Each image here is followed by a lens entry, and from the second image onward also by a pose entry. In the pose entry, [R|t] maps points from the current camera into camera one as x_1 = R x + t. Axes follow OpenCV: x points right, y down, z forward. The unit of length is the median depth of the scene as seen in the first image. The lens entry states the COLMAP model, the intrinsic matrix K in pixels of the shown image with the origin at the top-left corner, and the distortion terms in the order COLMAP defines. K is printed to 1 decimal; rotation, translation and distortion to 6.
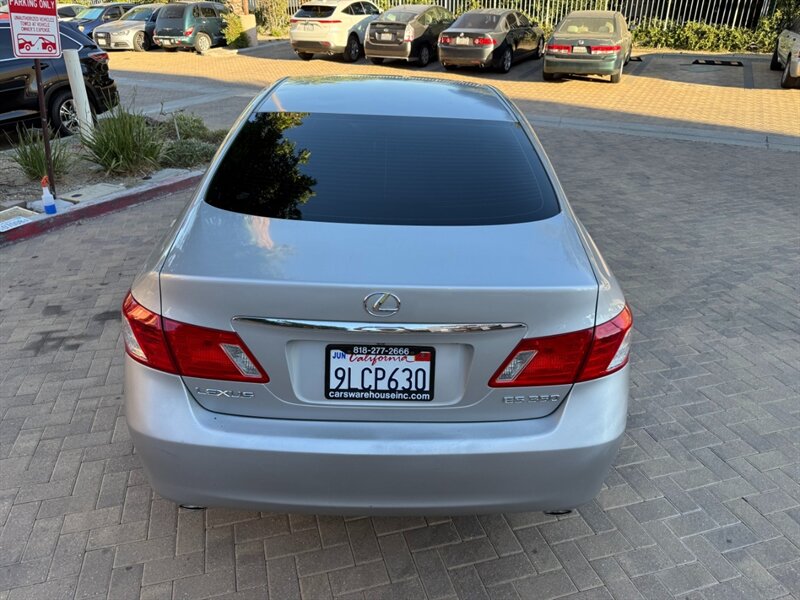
lens RADIAL K [[570.5, 0, 402.5], [0, 570.5, 295.5], [0, 0, 1]] dist [0.001543, -0.002675]
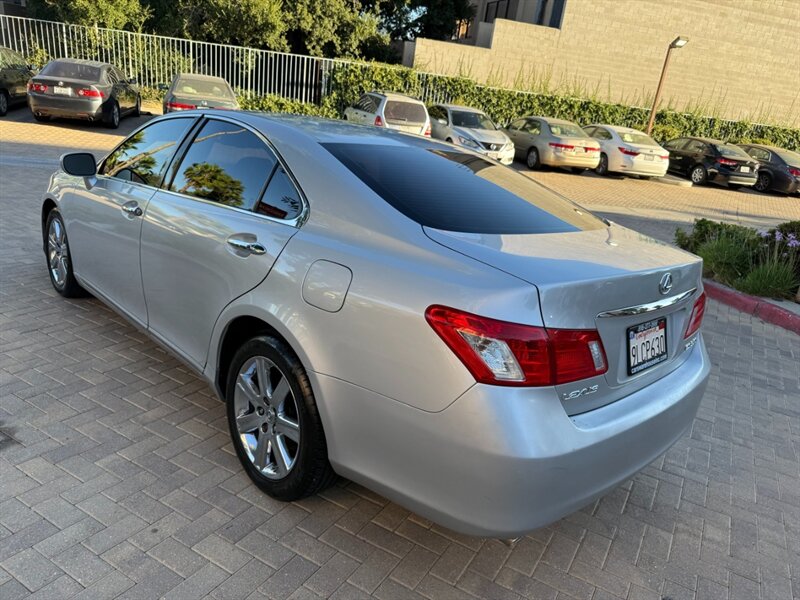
lens RADIAL K [[571.6, 0, 400.0], [0, 571.6, 300.0], [0, 0, 1]] dist [-0.001994, -0.007981]
pose [[0.737757, -0.140540, 0.660275, -0.136618], [0.202805, 0.979050, -0.018212, -0.004992], [-0.643882, 0.147343, 0.750803, 0.044737]]
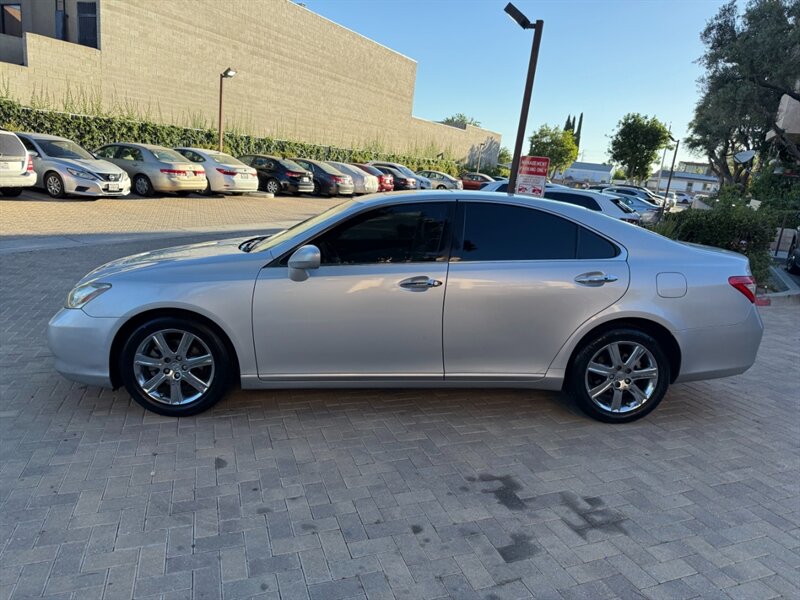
lens RADIAL K [[562.6, 0, 400.0], [0, 562.6, 300.0], [0, 0, 1]] dist [0.054996, -0.078140]
pose [[-0.034917, -0.232606, 0.971944, -0.300228], [0.384876, 0.894396, 0.227874, -0.110435], [-0.922308, 0.382035, 0.058295, 0.249482]]
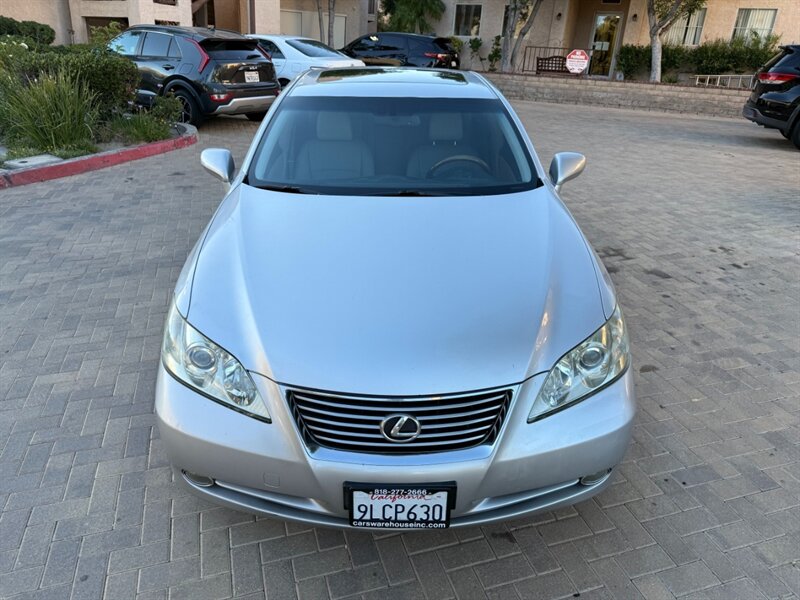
lens RADIAL K [[570.5, 0, 402.5], [0, 570.5, 295.5], [0, 0, 1]] dist [0.001543, -0.002675]
pose [[-0.999032, -0.038225, -0.021761, -0.009687], [-0.041123, 0.636138, 0.770479, -0.220350], [-0.015609, 0.770628, -0.637094, 0.465413]]
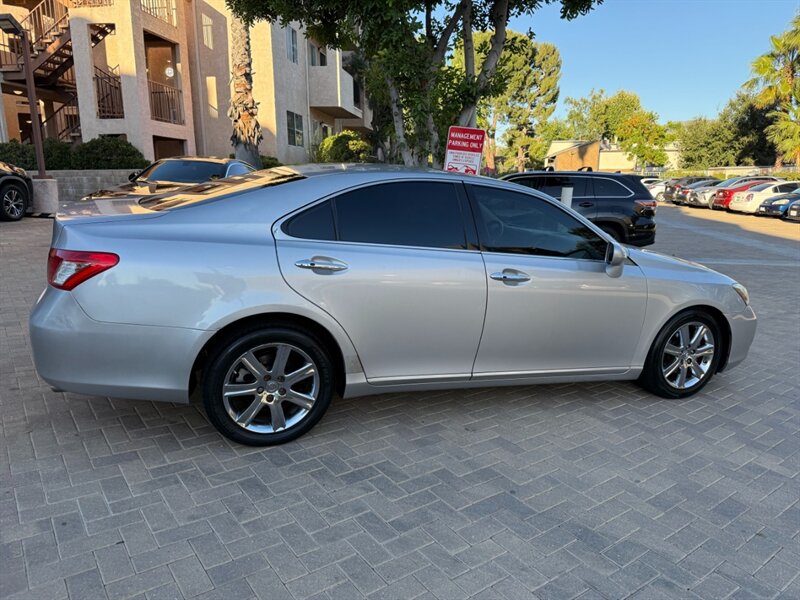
lens RADIAL K [[562.6, 0, 400.0], [0, 562.6, 300.0], [0, 0, 1]] dist [0.054996, -0.078140]
pose [[0.349767, 0.208694, -0.913296, 0.241151], [-0.455389, 0.889823, 0.028929, -0.034632], [0.818709, 0.405787, 0.406267, 0.133719]]
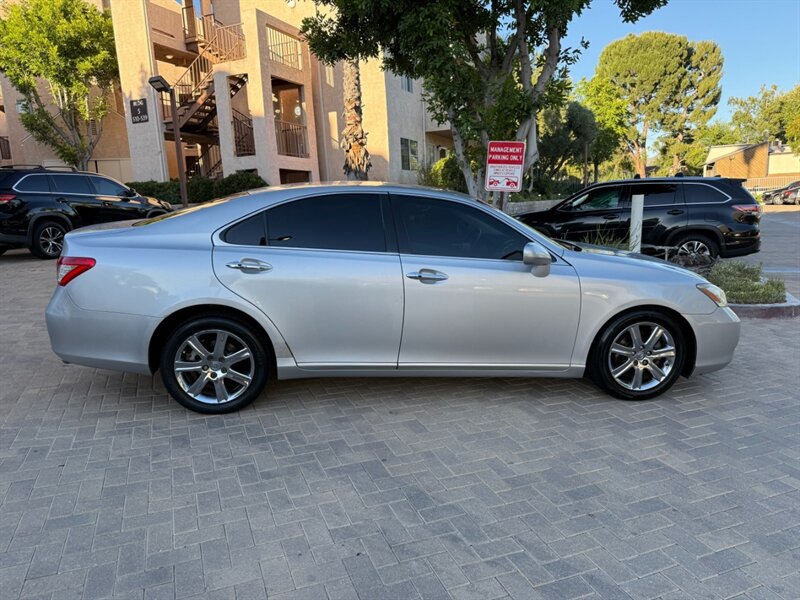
lens RADIAL K [[558.5, 0, 397.2], [0, 558.5, 310.4], [0, 0, 1]] dist [0.059832, -0.083395]
pose [[0.096033, 0.193417, -0.976405, 0.290713], [-0.439014, 0.888605, 0.132846, -0.069205], [0.893333, 0.415898, 0.170248, 0.208544]]
